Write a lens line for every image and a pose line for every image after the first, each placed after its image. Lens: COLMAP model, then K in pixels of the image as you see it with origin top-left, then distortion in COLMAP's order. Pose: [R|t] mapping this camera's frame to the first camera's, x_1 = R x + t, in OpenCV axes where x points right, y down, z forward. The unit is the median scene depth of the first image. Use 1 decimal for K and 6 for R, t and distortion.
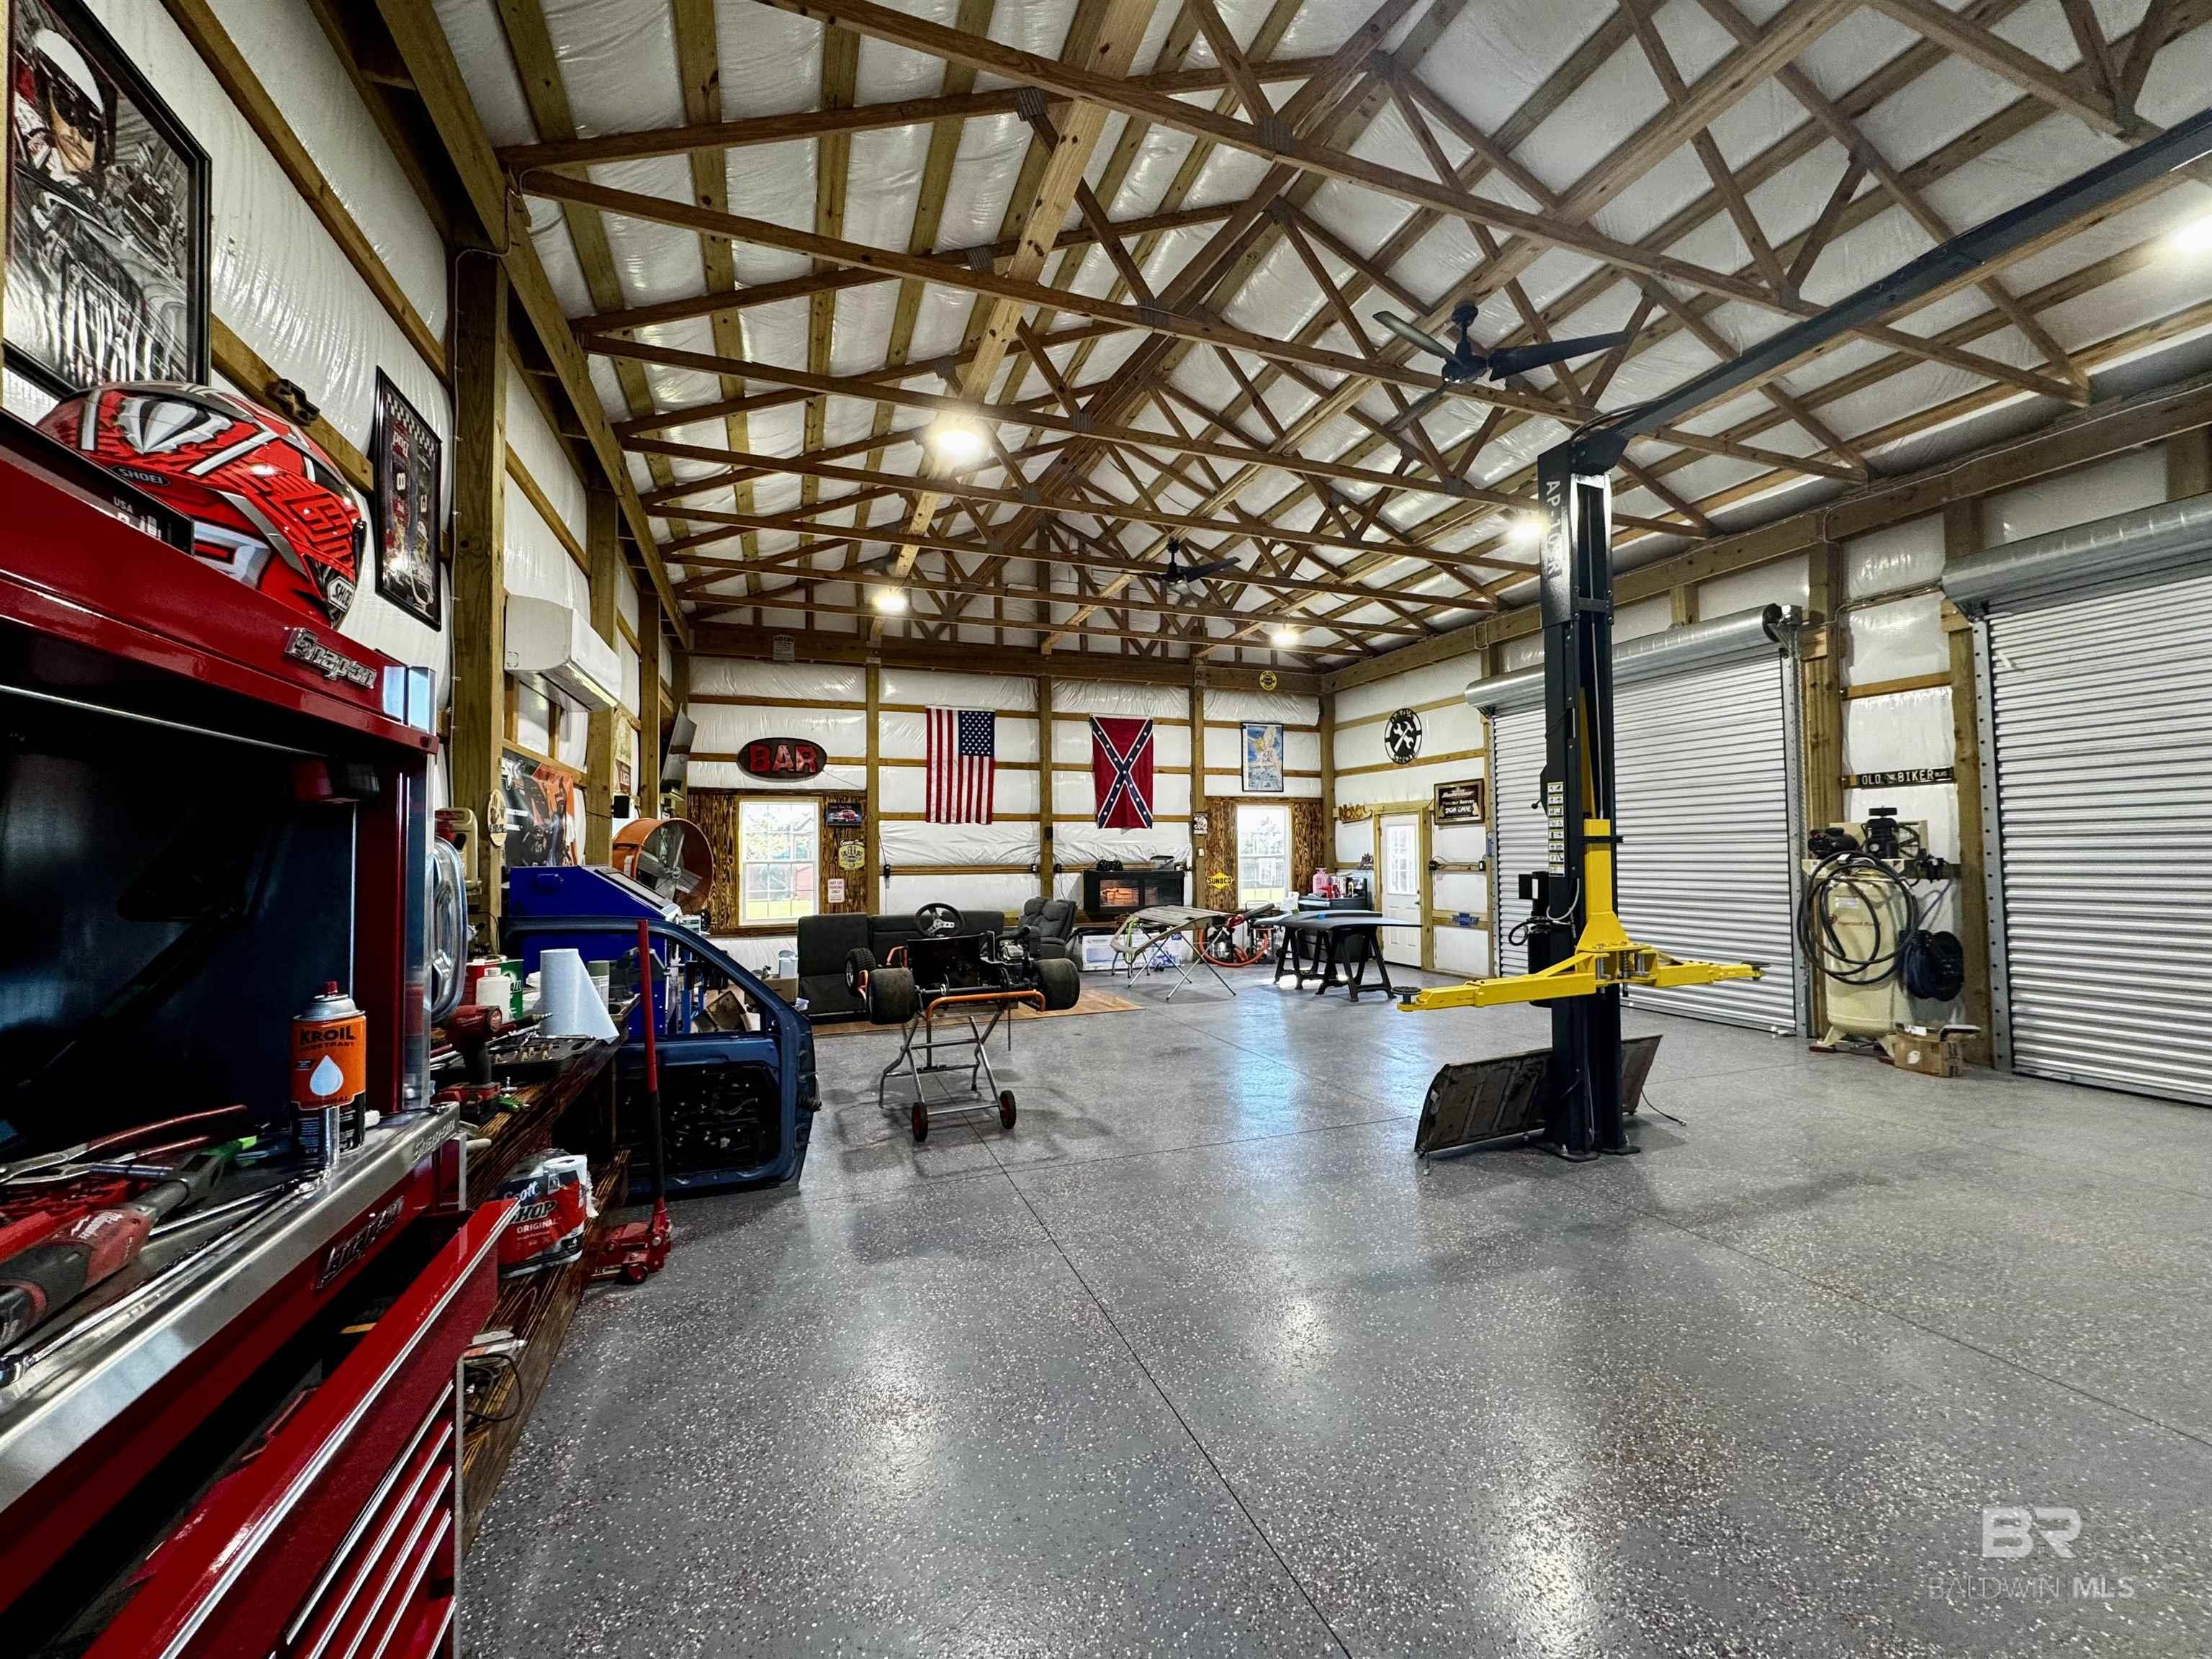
lens RADIAL K [[876.0, 0, 1104.0], [0, 876.0, 840.5], [0, 0, 1]] dist [0.002172, 0.000163]
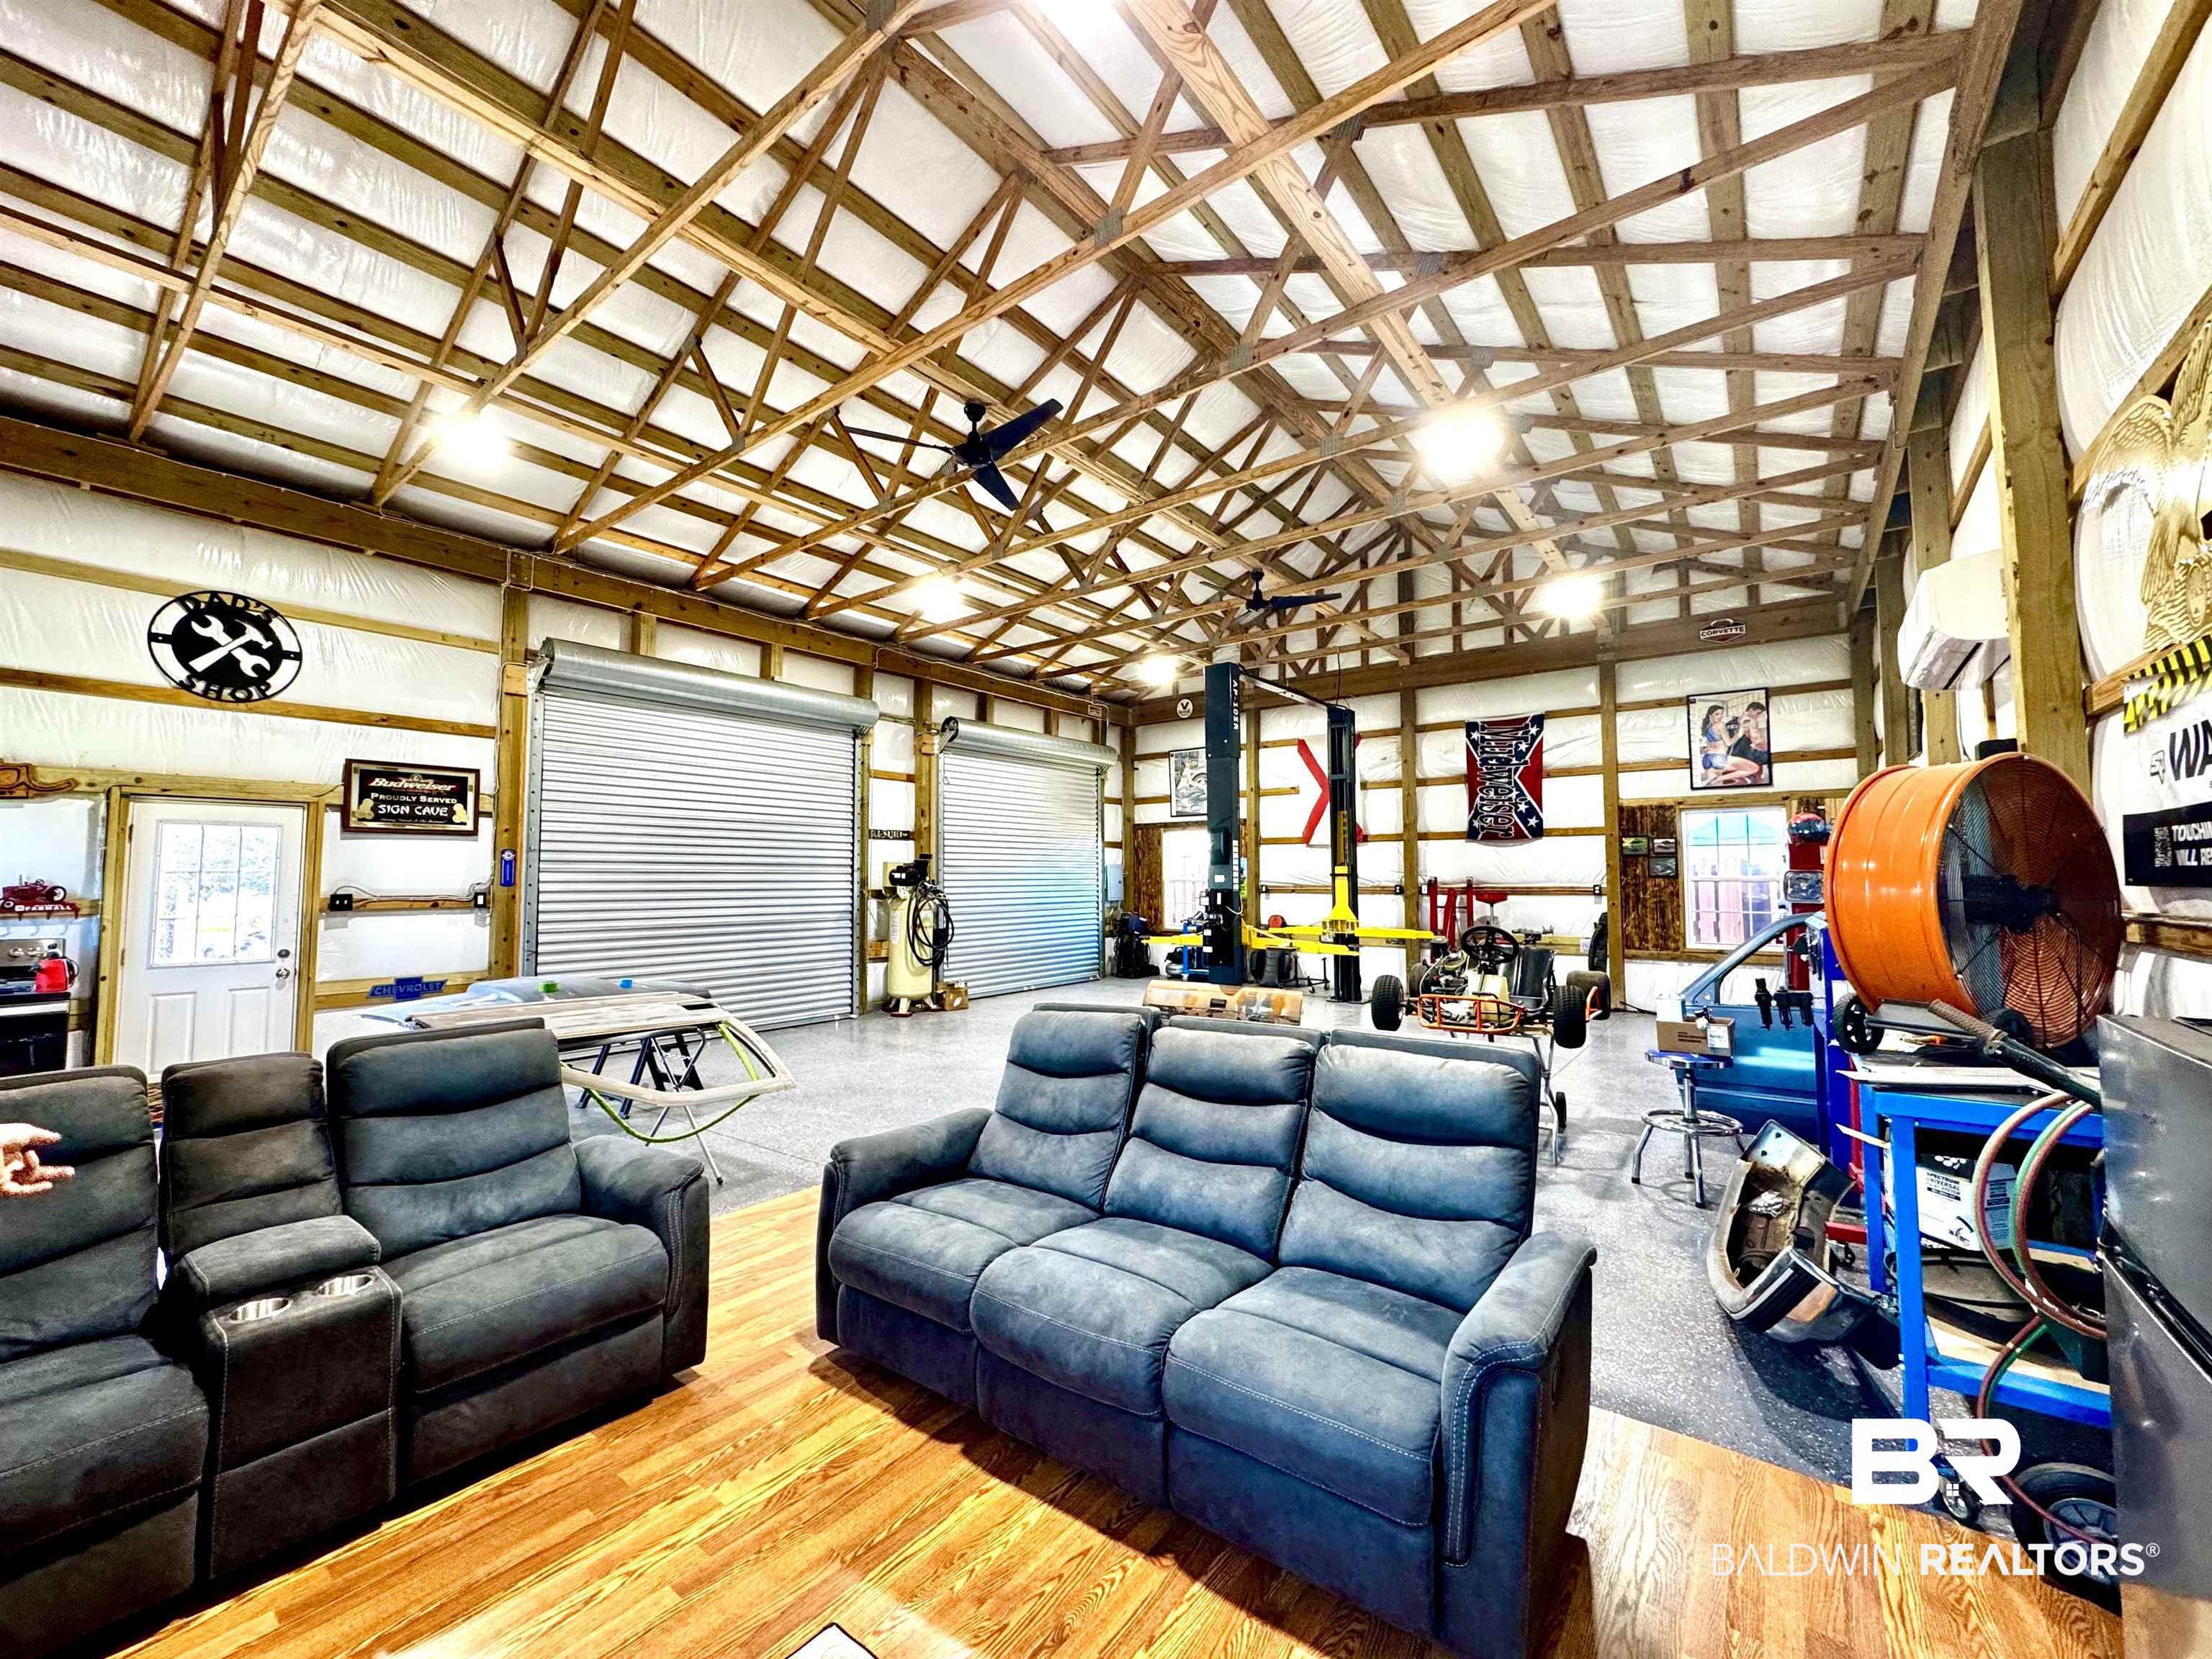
lens RADIAL K [[879.9, 0, 1096.2], [0, 879.9, 828.3], [0, 0, 1]] dist [-0.018648, 0.000048]
pose [[0.528638, -0.049557, -0.847399, 0.571453], [0.017872, 0.998723, -0.047258, 0.002919], [0.848659, 0.009838, 0.528849, 0.211401]]
